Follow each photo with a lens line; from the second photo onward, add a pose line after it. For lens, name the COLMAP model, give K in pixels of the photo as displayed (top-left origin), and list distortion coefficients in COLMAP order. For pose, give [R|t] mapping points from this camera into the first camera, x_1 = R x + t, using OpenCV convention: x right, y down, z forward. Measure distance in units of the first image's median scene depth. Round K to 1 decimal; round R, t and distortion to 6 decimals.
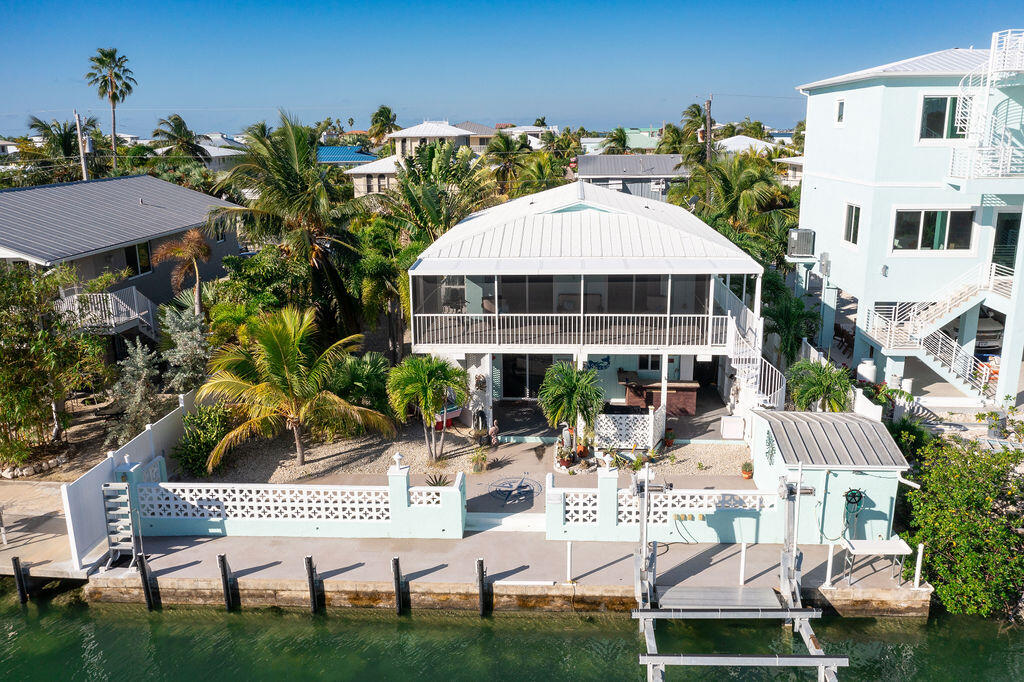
lens RADIAL K [[810.3, 0, 512.0], [0, 810.3, 341.0], [0, 0, 1]] dist [-0.021171, -0.000146]
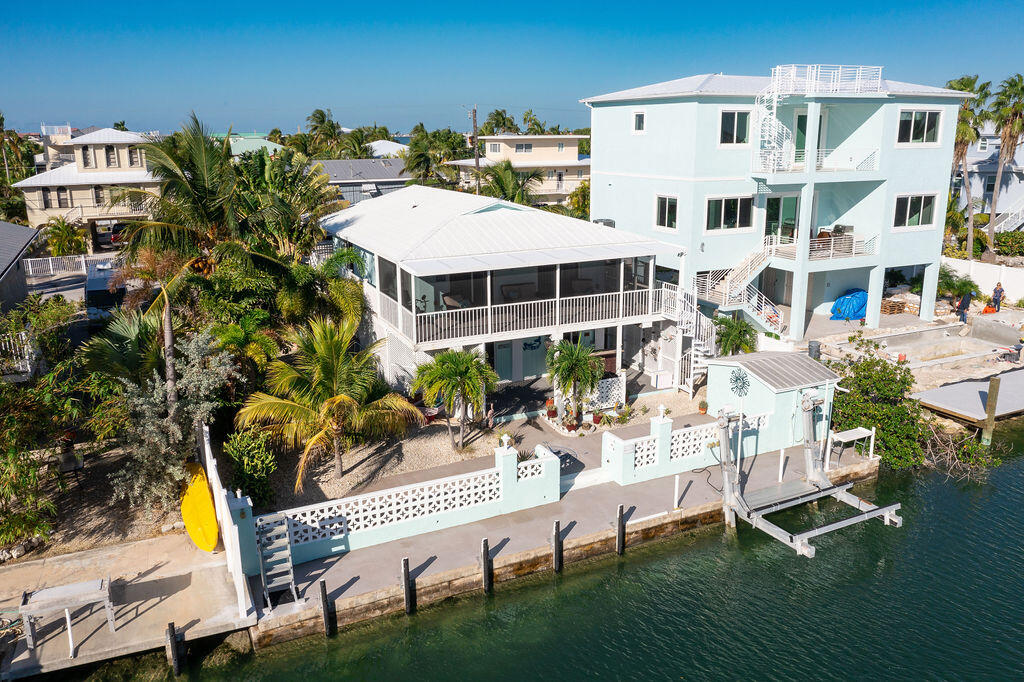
lens RADIAL K [[810.3, 0, 512.0], [0, 810.3, 341.0], [0, 0, 1]] dist [-0.021171, -0.000146]
pose [[0.870047, -0.119232, 0.478333, -0.546921], [0.121722, 0.992226, 0.025925, -0.011638], [-0.477705, 0.035668, 0.877796, 0.030406]]
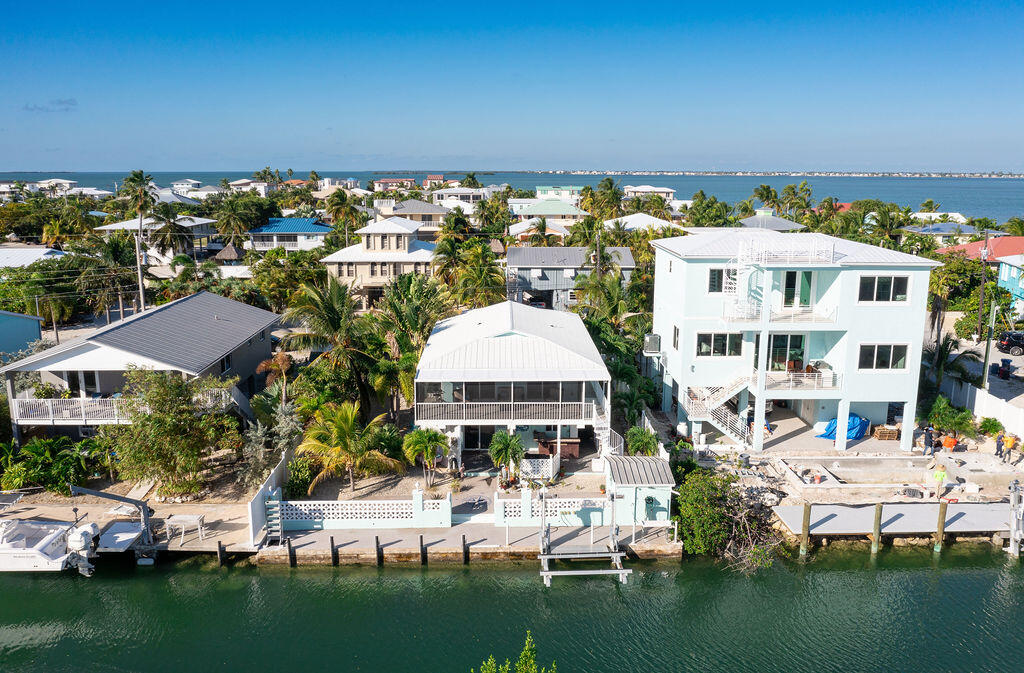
lens RADIAL K [[804.1, 0, 512.0], [0, 804.1, 336.5], [0, 0, 1]] dist [-0.025788, 0.001020]
pose [[0.996027, -0.003613, 0.088983, -0.073613], [0.007790, 0.998882, -0.046633, -0.099896], [-0.088715, 0.047141, 0.994941, -0.793504]]
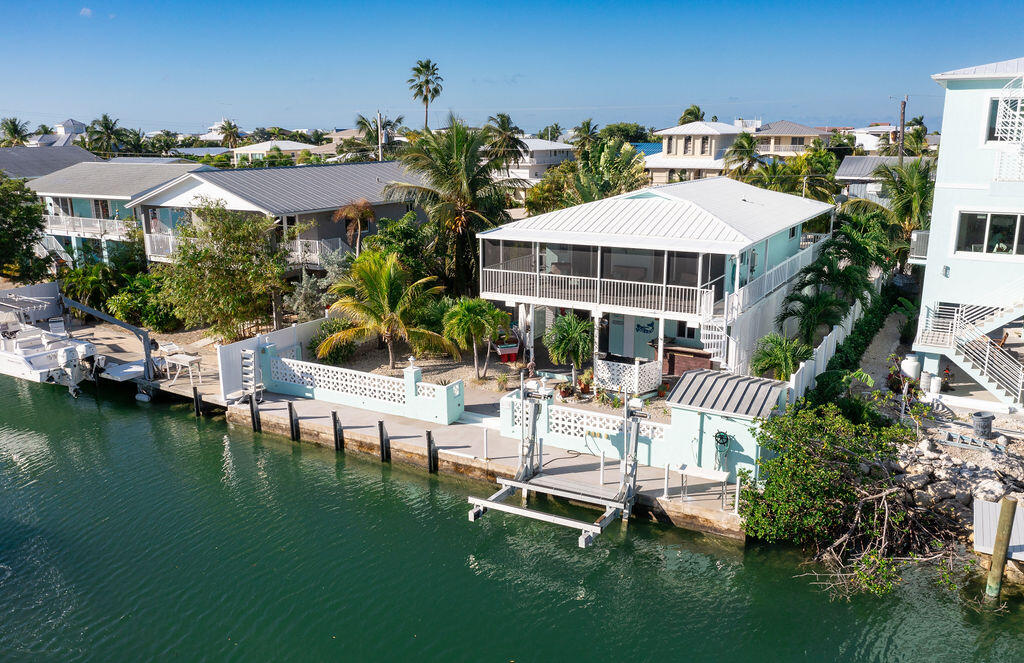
lens RADIAL K [[819.0, 0, 512.0], [0, 819.0, 331.5], [0, 0, 1]] dist [-0.021947, 0.000381]
pose [[0.897850, 0.112889, -0.425583, 0.528810], [-0.117224, 0.992975, 0.016087, 0.044124], [0.424409, 0.035445, 0.904777, -0.188696]]
